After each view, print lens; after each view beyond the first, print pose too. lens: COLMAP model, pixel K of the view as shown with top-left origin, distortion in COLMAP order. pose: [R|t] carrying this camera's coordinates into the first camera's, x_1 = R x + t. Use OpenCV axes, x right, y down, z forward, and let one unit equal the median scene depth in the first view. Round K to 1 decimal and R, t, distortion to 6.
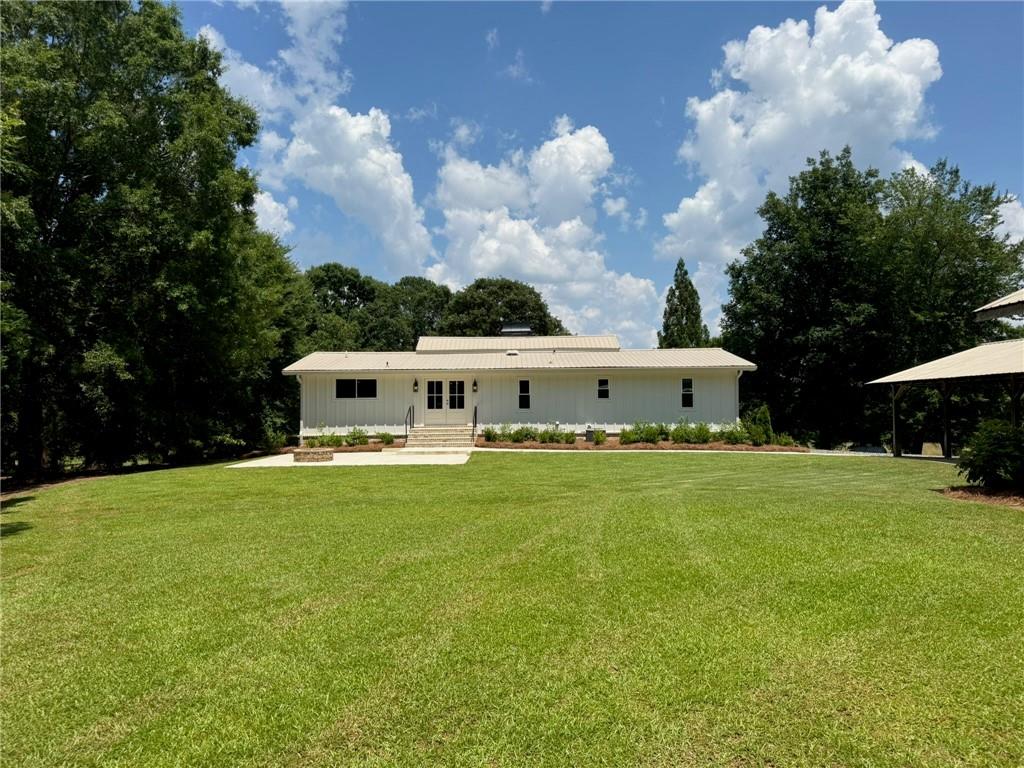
lens RADIAL K [[714.9, 0, 512.0], [0, 714.9, 384.0], [0, 0, 1]] dist [0.041637, -0.103201]
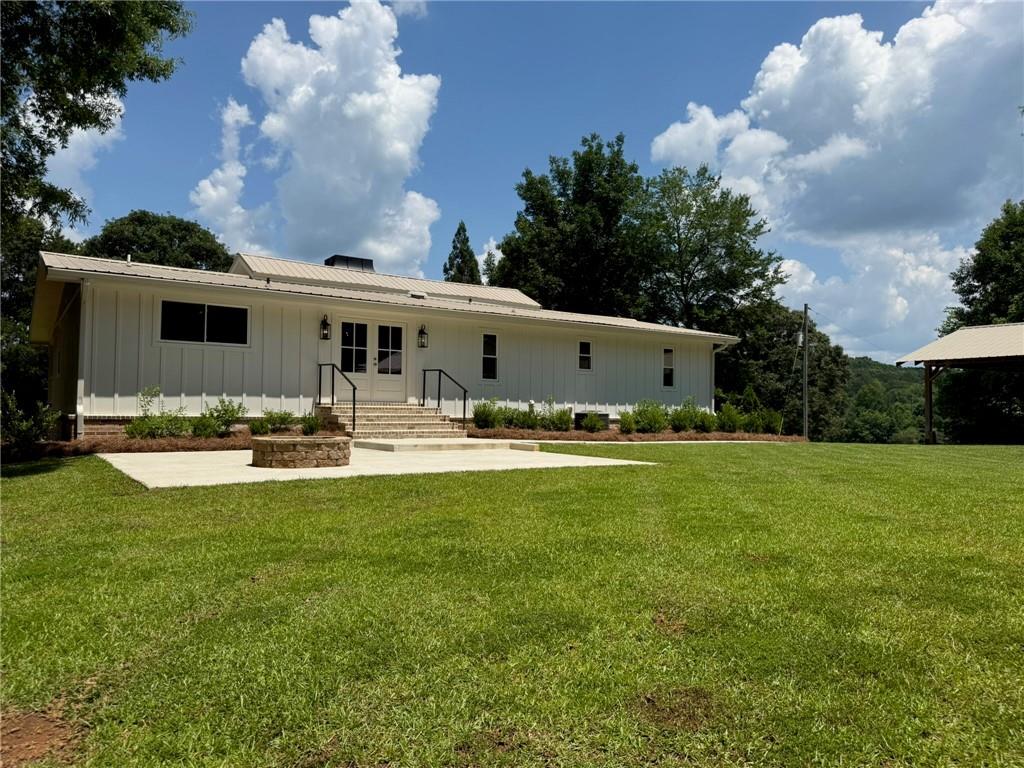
lens RADIAL K [[714.9, 0, 512.0], [0, 714.9, 384.0], [0, 0, 1]] dist [0.041637, -0.103201]
pose [[0.817782, 0.041578, 0.574024, -0.329284], [-0.039814, 0.999085, -0.015646, 0.048178], [-0.574149, -0.010059, 0.818689, 0.465855]]
